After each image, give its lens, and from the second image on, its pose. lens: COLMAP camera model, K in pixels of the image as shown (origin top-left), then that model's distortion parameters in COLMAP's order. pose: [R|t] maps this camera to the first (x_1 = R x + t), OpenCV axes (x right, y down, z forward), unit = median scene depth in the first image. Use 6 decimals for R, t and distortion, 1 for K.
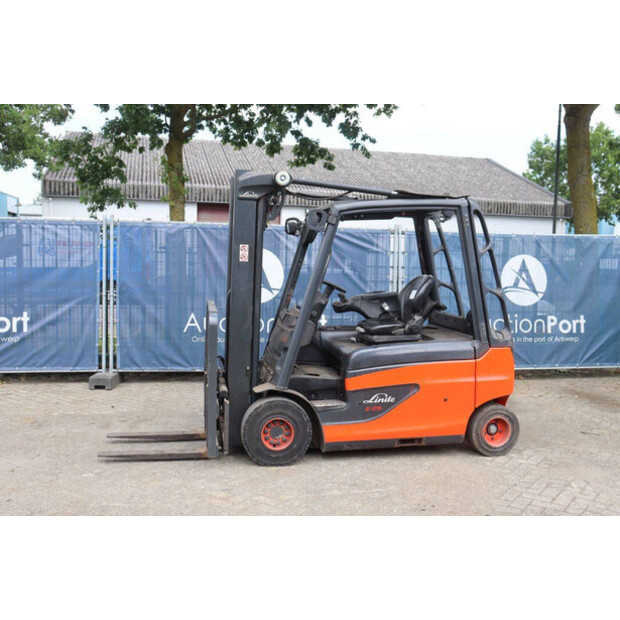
lens RADIAL K [[659.4, 0, 313.6], [0, 659.4, 307.1], [0, 0, 1]] dist [-0.124941, 0.358129]
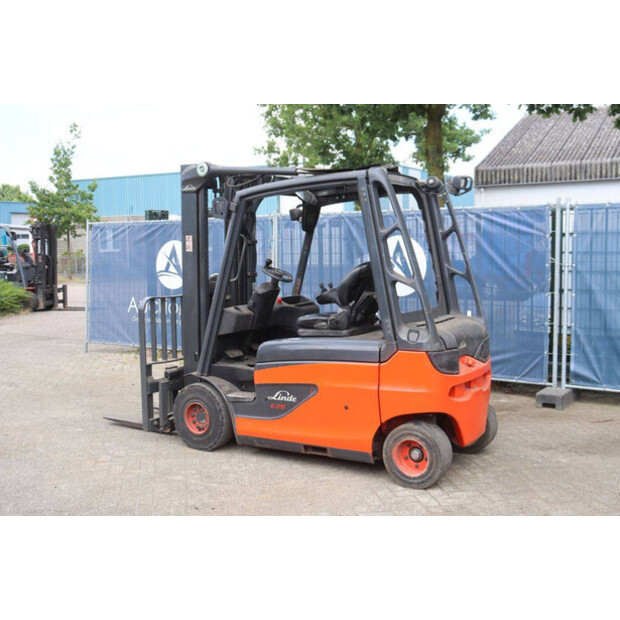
lens RADIAL K [[728.4, 0, 307.2], [0, 728.4, 310.3], [0, 0, 1]] dist [-0.013344, 0.021466]
pose [[0.720942, 0.029154, -0.692382, 0.741091], [-0.024662, 0.999561, 0.016409, 0.000854], [0.692556, 0.005246, 0.721345, 0.254660]]
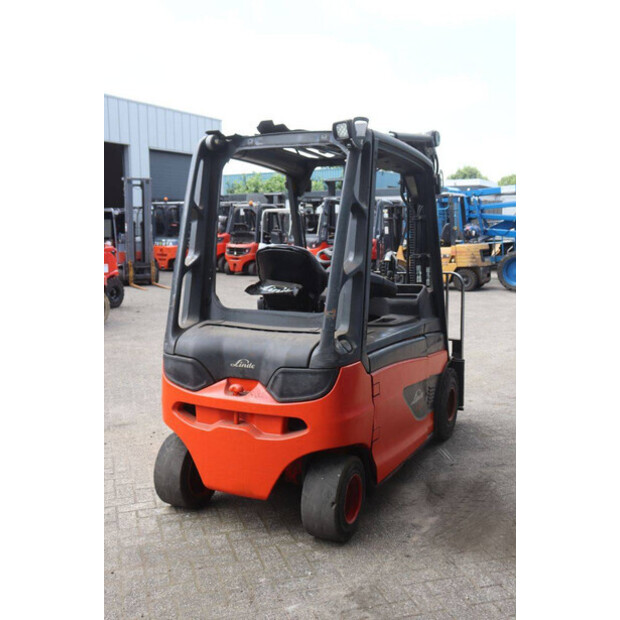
lens RADIAL K [[681.1, 0, 311.3], [0, 681.1, 307.0], [0, 0, 1]] dist [-0.091402, 0.268280]
pose [[-0.603631, 0.078485, -0.793391, 0.705667], [-0.072827, 0.985554, 0.152902, -0.093265], [0.793931, 0.150077, -0.589195, 1.415158]]
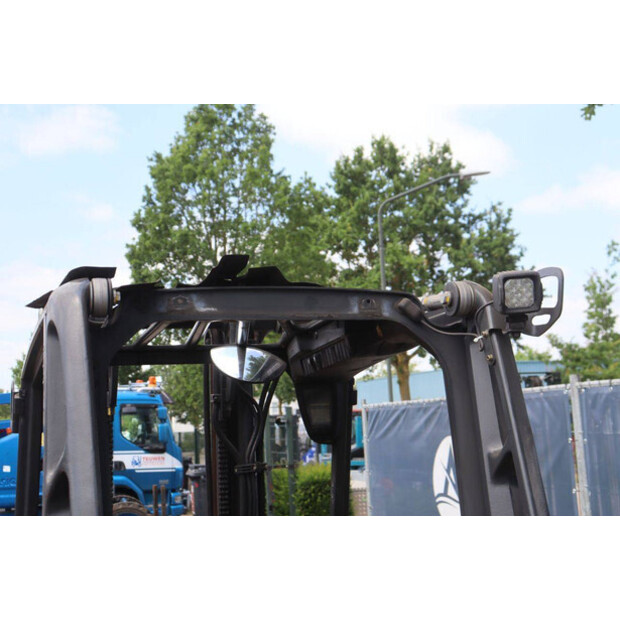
lens RADIAL K [[1040.9, 0, 310.3], [0, 1040.9, 327.2], [0, 0, 1]] dist [-0.001398, 0.033859]
pose [[0.109500, -0.128506, -0.985645, 0.612863], [-0.039267, 0.990274, -0.133472, -0.083837], [0.993211, 0.053319, 0.103389, 0.955172]]
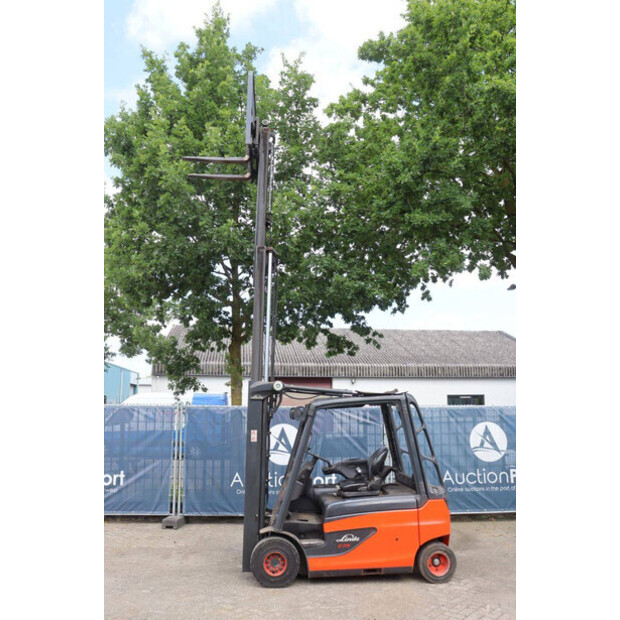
lens RADIAL K [[541.1, 0, 303.5], [0, 541.1, 308.0], [0, 0, 1]] dist [-0.152586, 0.164723]
pose [[0.991479, -0.045472, -0.122076, 0.148425], [0.011388, 0.963768, -0.266500, -0.031987], [0.129771, 0.262839, 0.956073, -0.201954]]
